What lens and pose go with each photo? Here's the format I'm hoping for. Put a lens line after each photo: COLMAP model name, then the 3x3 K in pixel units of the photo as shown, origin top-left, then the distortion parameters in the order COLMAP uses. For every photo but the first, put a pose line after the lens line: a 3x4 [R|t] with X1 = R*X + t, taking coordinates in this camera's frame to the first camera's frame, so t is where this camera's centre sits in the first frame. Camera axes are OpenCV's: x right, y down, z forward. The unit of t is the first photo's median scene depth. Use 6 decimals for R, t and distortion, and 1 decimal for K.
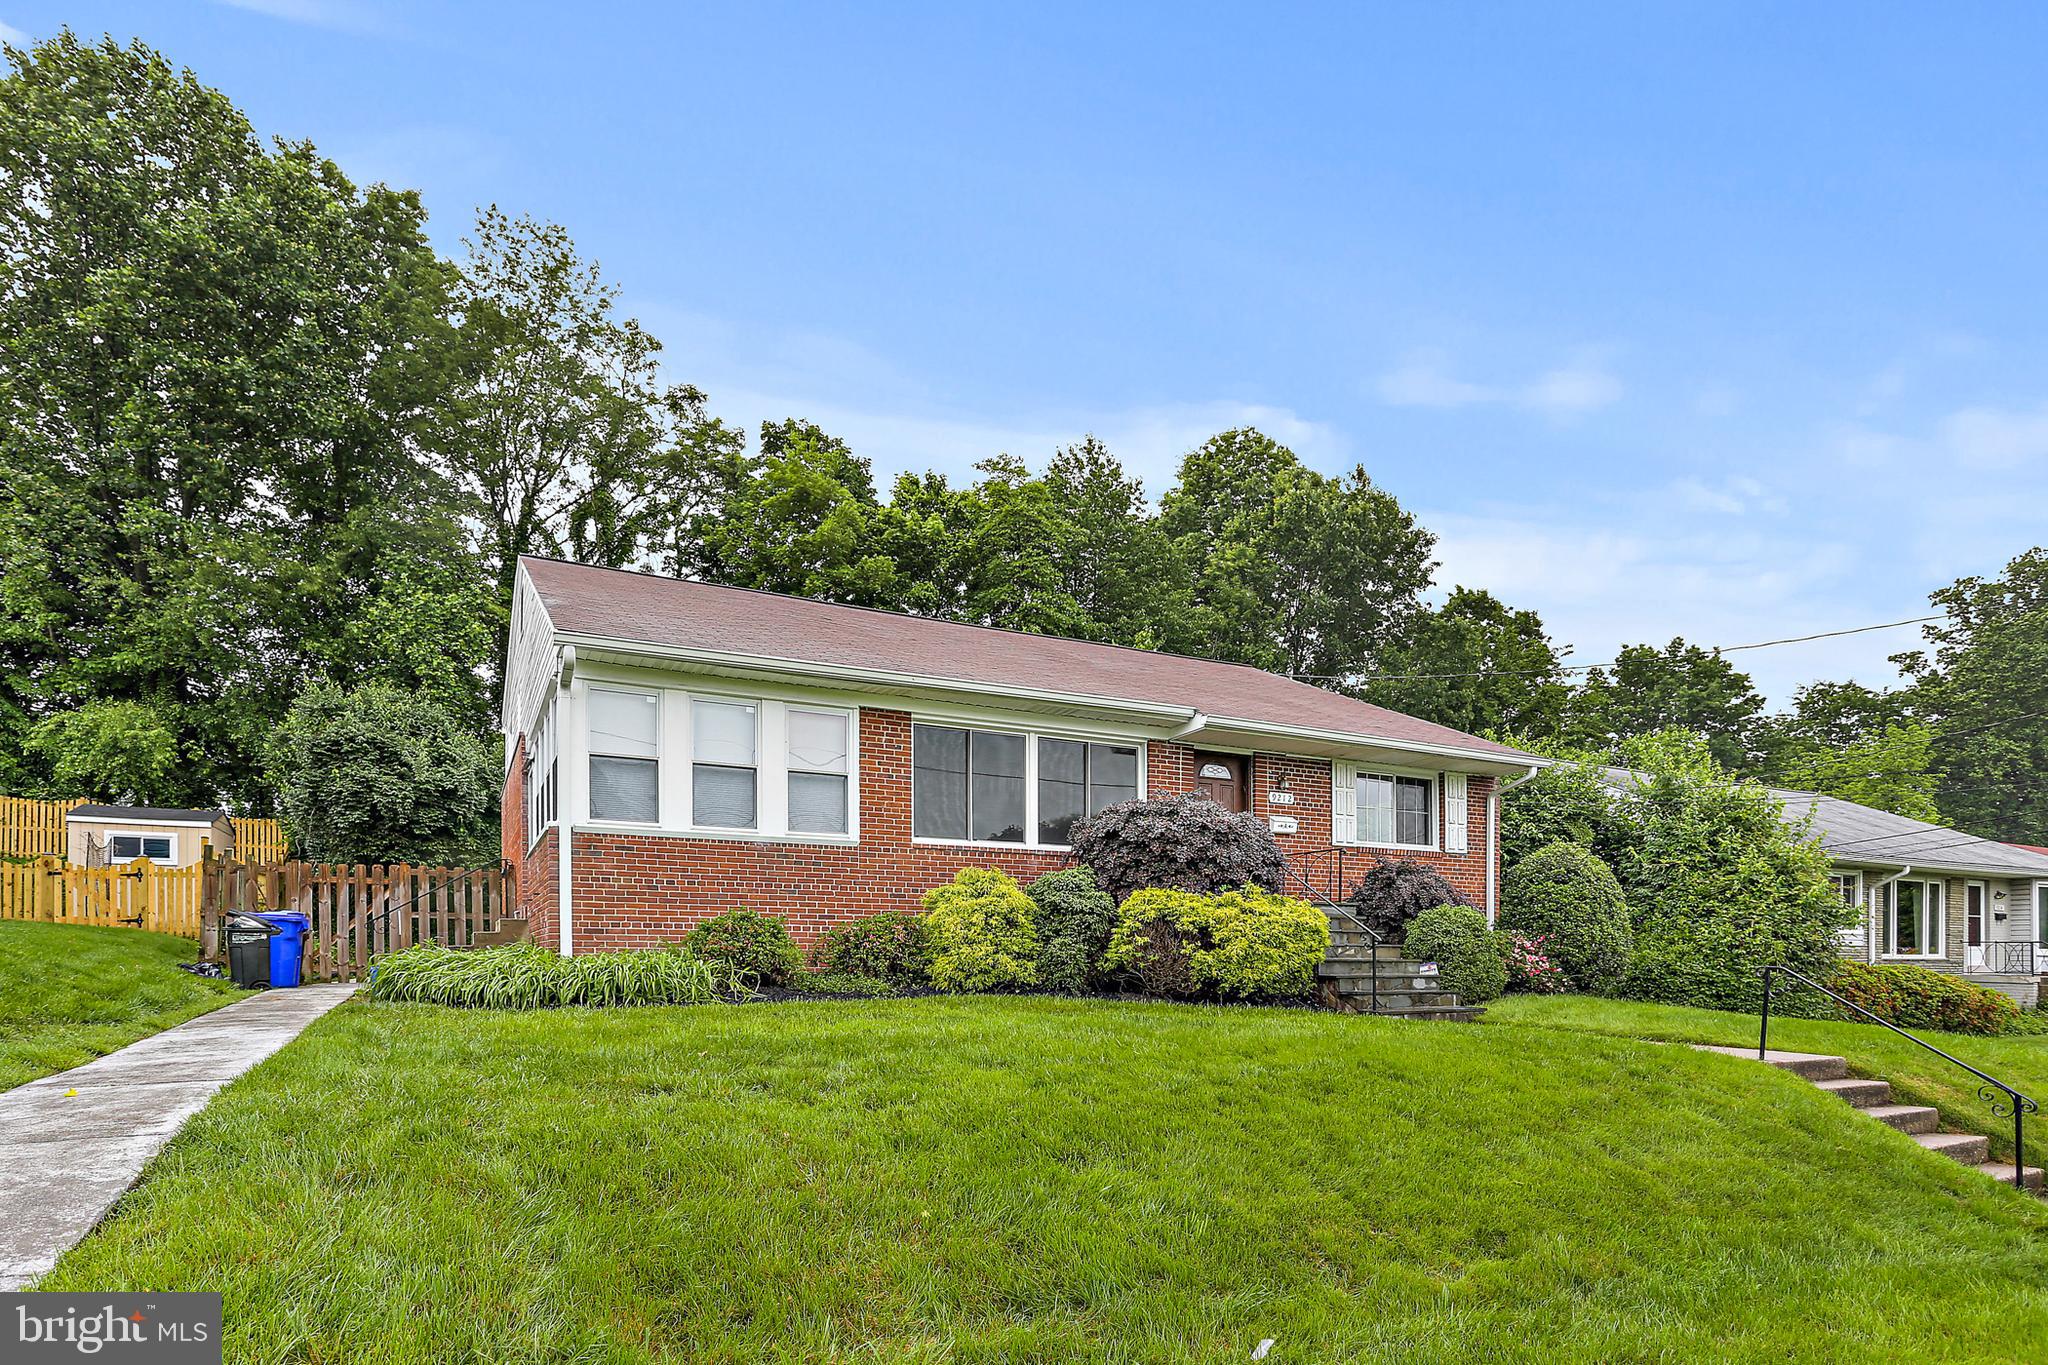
lens RADIAL K [[1087.5, 0, 1027.9], [0, 1087.5, 818.6], [0, 0, 1]] dist [-0.033356, 0.000356]
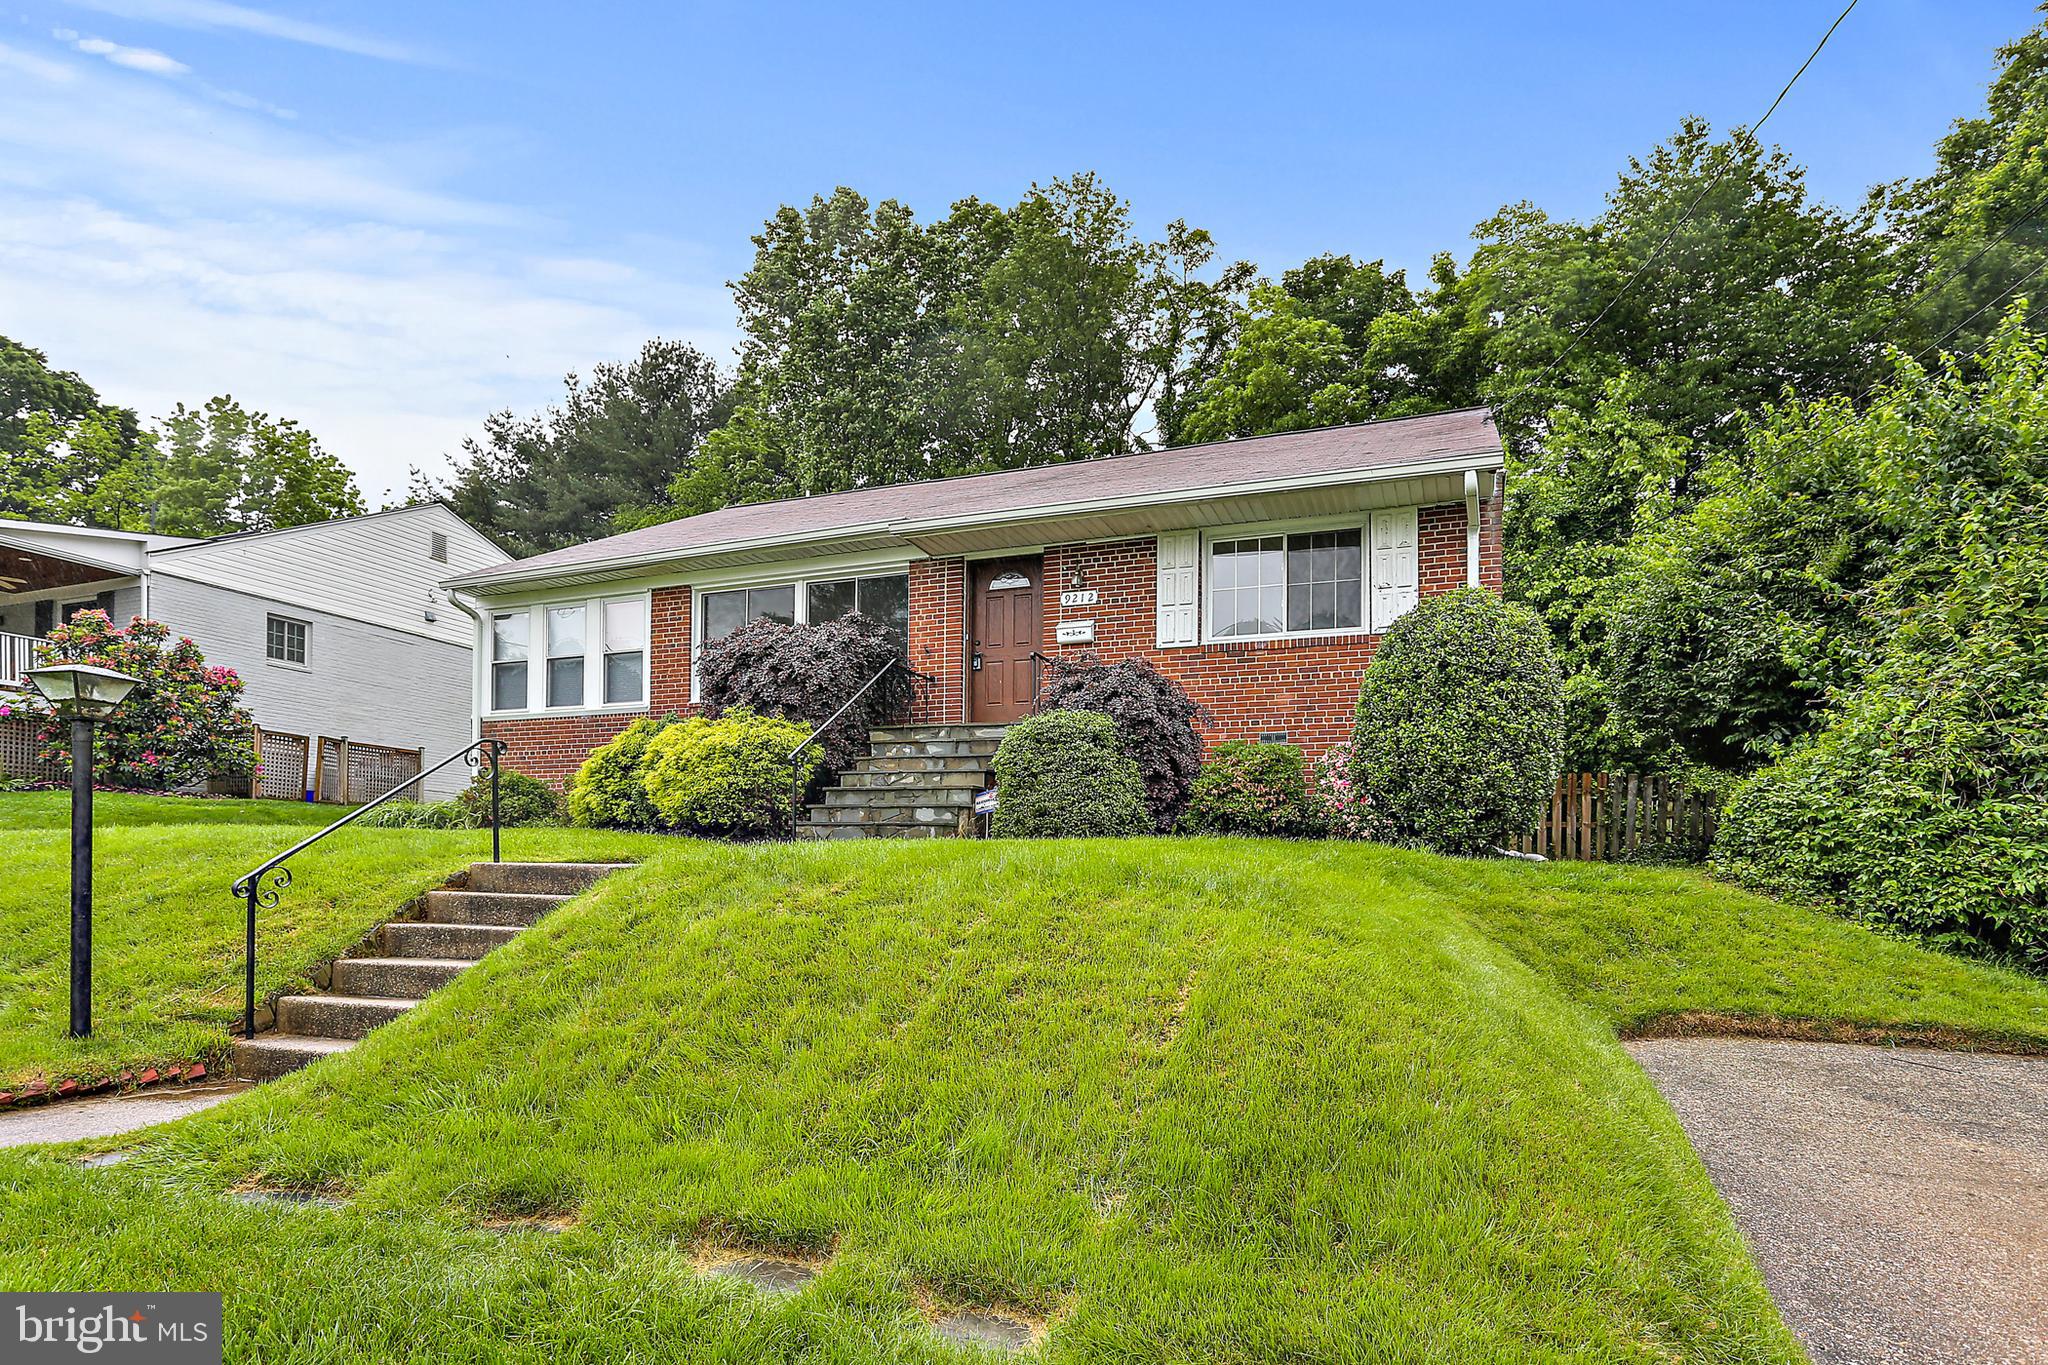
lens RADIAL K [[1120.7, 0, 915.5], [0, 1120.7, 756.6], [0, 0, 1]] dist [-0.054004, 0.024078]
pose [[0.636135, -0.068850, -0.768500, 0.803556], [0.088192, 0.995971, -0.016228, 0.101949], [0.766521, -0.057452, 0.639644, 0.400798]]
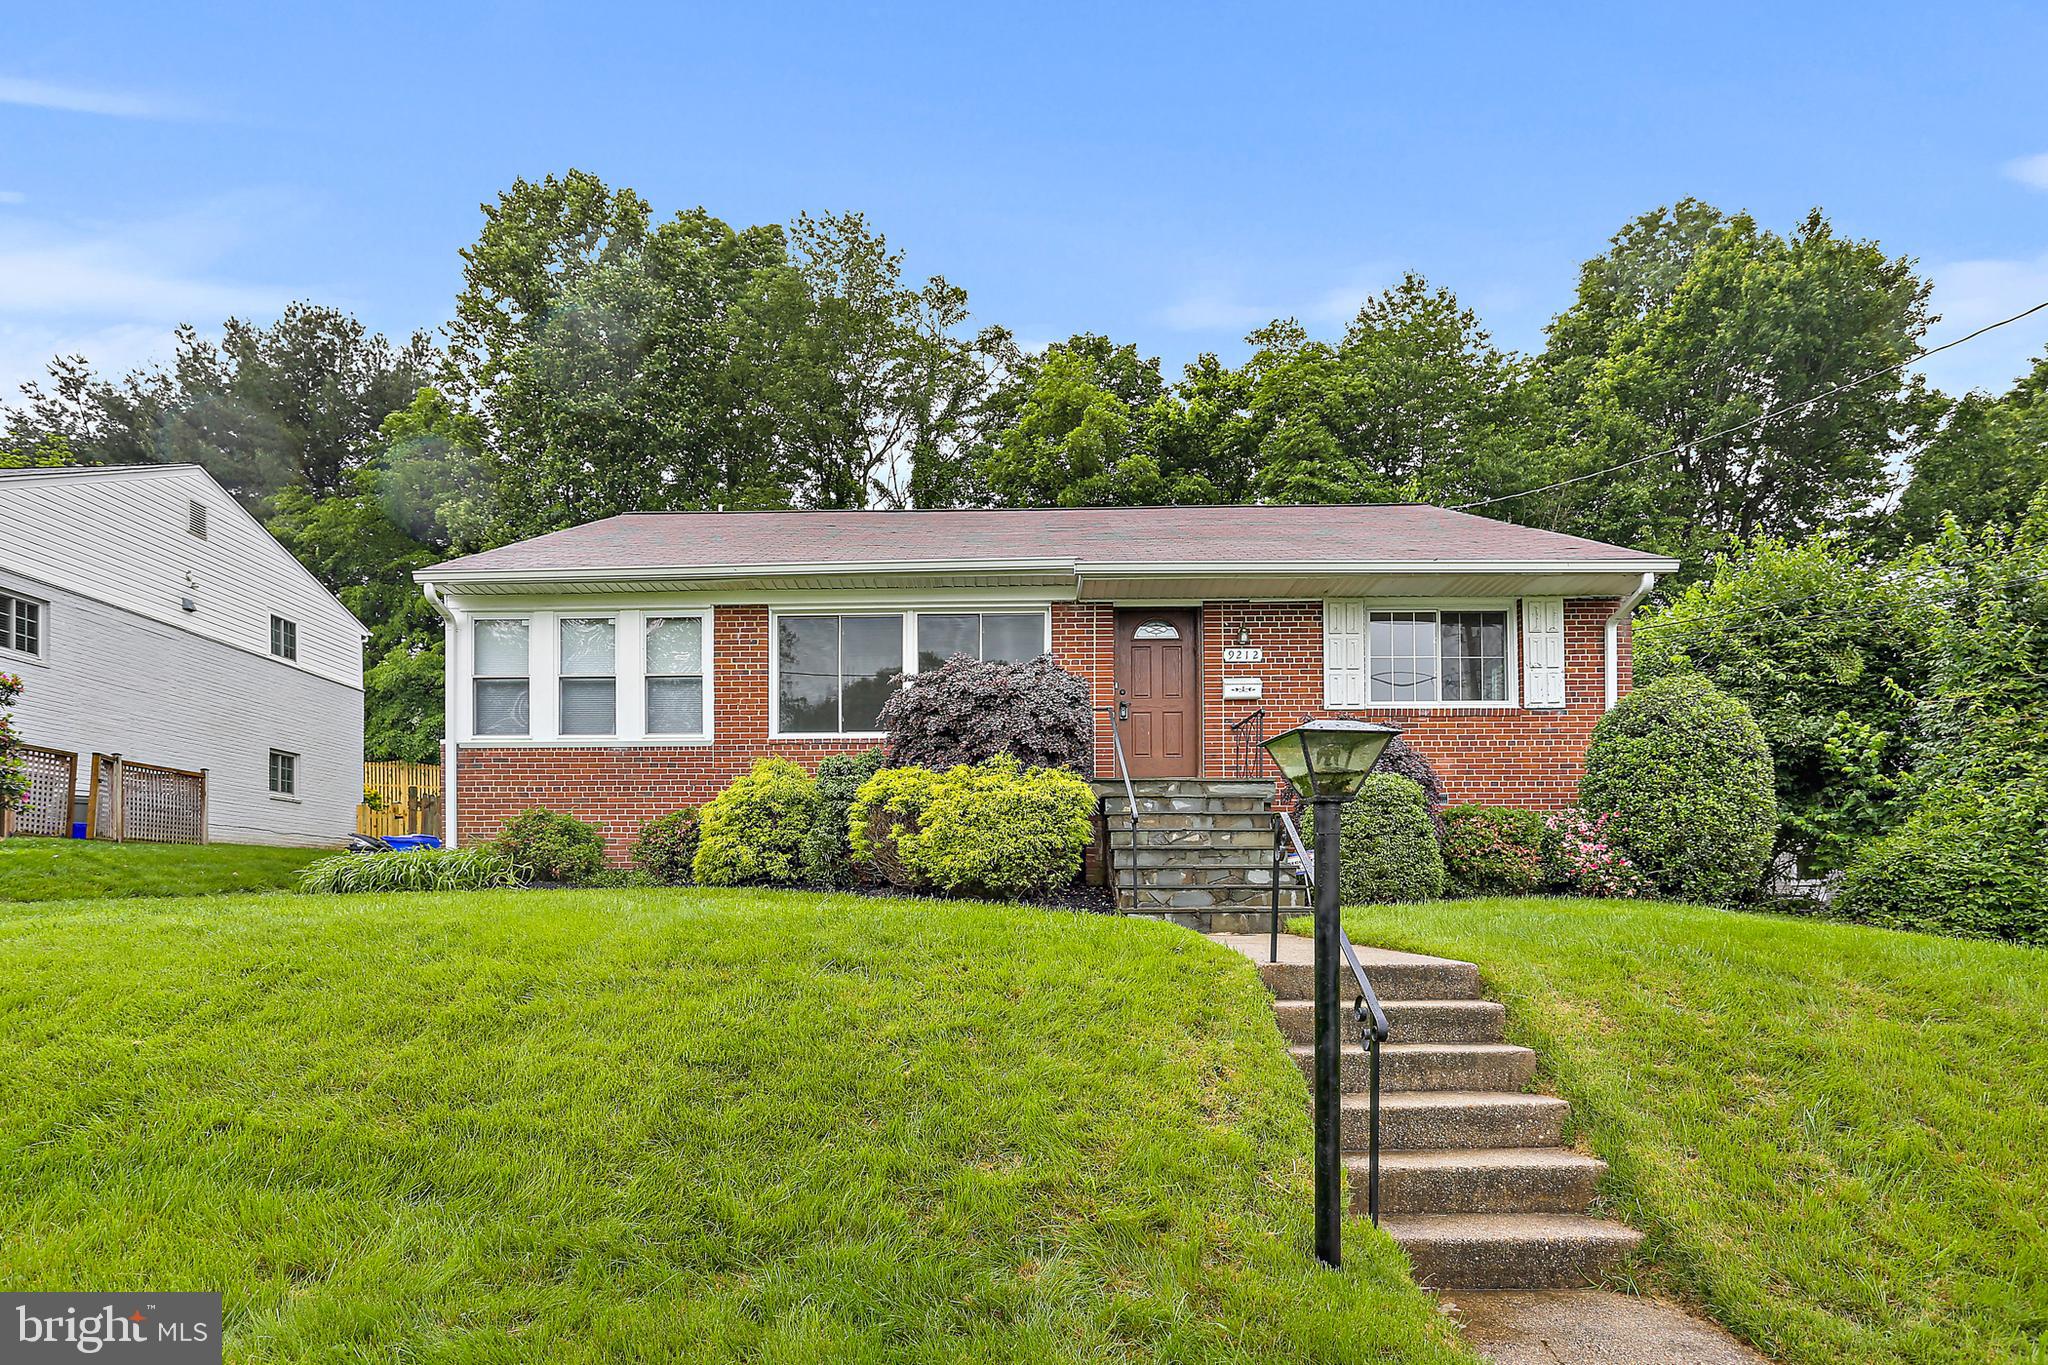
lens RADIAL K [[1120.7, 0, 915.5], [0, 1120.7, 756.6], [0, 0, 1]] dist [-0.054004, 0.024078]
pose [[0.868375, -0.062771, -0.491920, 0.439404], [0.063699, 0.997858, -0.014885, 0.054219], [0.491801, -0.018409, 0.870513, 0.177919]]
